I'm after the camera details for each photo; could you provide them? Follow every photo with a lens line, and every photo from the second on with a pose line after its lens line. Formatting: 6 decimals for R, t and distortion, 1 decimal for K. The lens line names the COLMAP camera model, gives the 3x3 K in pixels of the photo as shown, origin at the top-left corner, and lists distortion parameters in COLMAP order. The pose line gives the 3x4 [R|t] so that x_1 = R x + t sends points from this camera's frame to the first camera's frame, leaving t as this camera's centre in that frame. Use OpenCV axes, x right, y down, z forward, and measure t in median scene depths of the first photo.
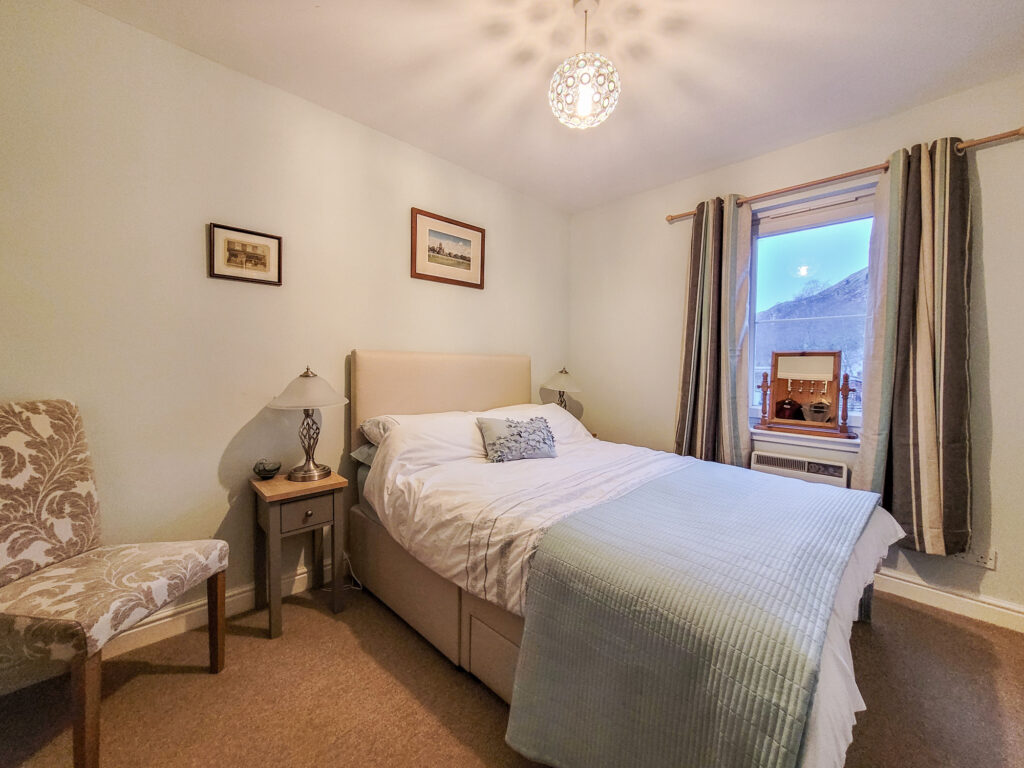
lens RADIAL K [[414.5, 0, 506.9], [0, 414.5, 376.3], [0, 0, 1]] dist [0.006365, -0.002539]
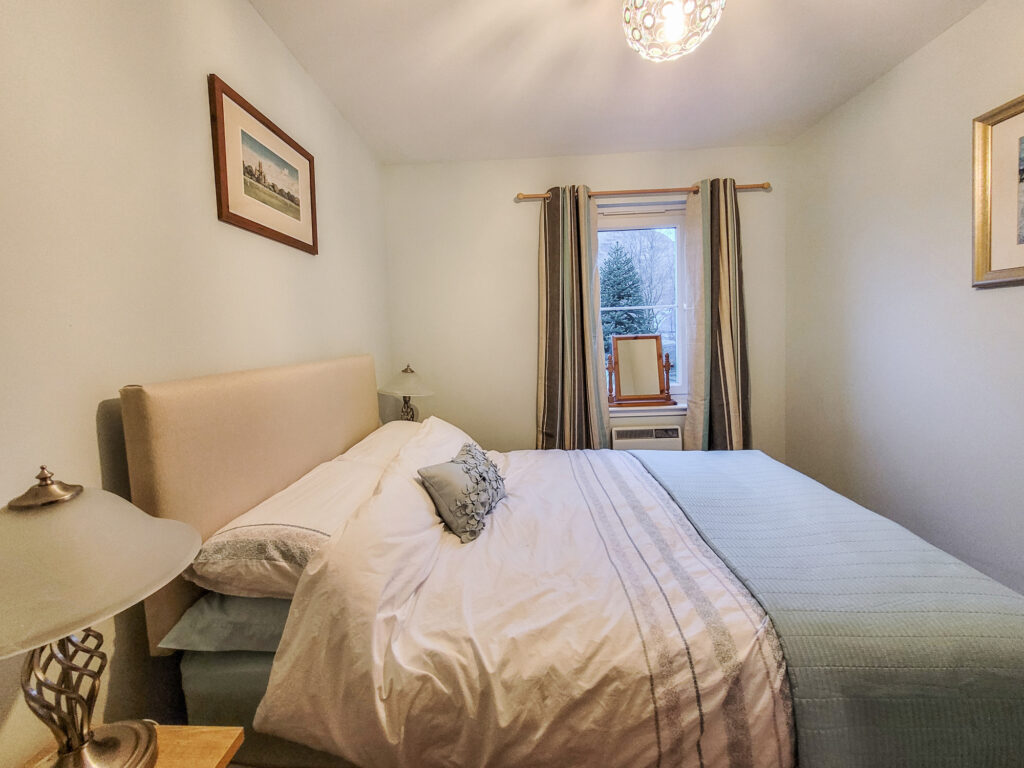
lens RADIAL K [[414.5, 0, 517.4], [0, 414.5, 356.7], [0, 0, 1]] dist [0.006365, -0.002539]
pose [[0.708754, -0.080084, 0.700895, -0.399326], [0.067829, 0.996669, 0.045290, -0.088998], [-0.702187, 0.015441, 0.711825, 0.476890]]
